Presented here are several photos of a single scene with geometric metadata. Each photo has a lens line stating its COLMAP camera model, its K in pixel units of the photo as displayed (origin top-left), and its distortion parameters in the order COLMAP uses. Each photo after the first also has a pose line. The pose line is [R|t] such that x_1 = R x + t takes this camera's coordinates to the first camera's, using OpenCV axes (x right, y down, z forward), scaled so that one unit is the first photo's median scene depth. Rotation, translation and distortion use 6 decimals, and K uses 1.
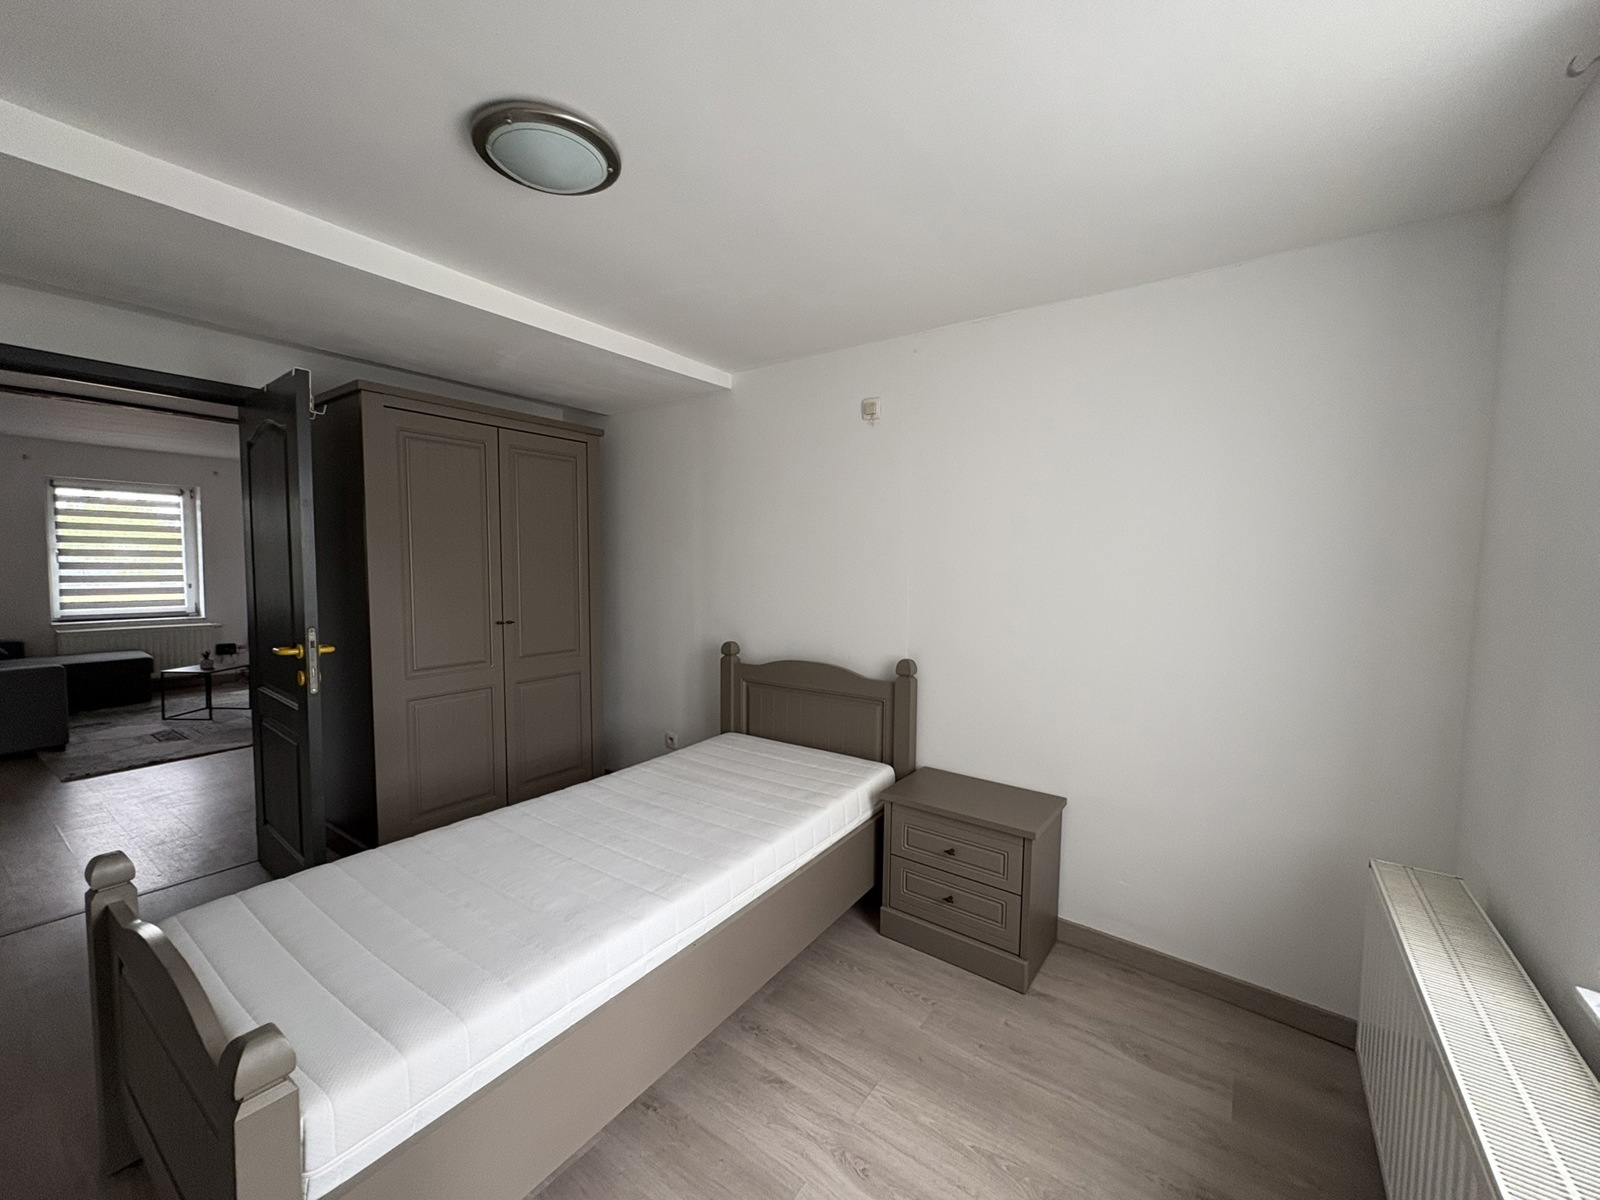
lens RADIAL K [[636.7, 0, 806.9], [0, 636.7, 604.0], [0, 0, 1]] dist [-0.003902, 0.000904]
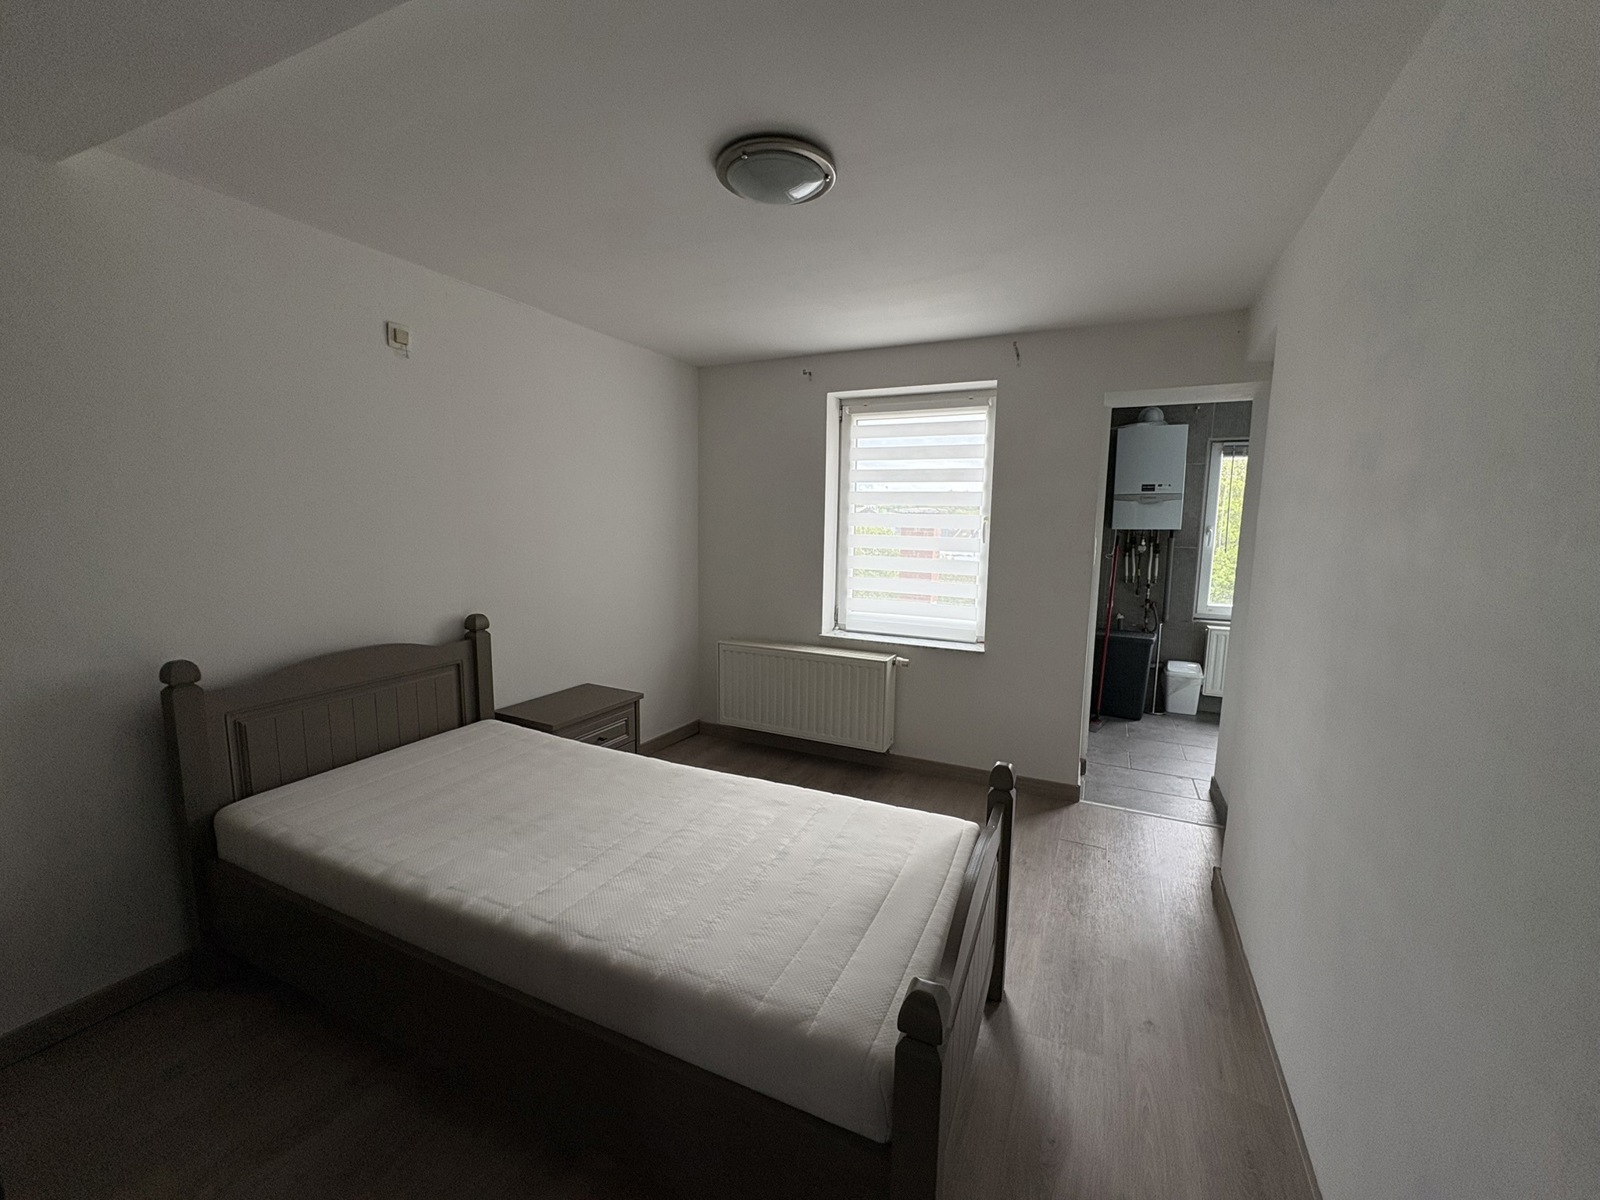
lens RADIAL K [[636.7, 0, 797.6], [0, 636.7, 593.9], [0, 0, 1]] dist [-0.003902, 0.000904]
pose [[-0.169000, -0.126974, 0.977403, -0.878395], [0.059039, 0.988582, 0.138634, -0.050409], [-0.983846, 0.081134, -0.159574, 0.641654]]
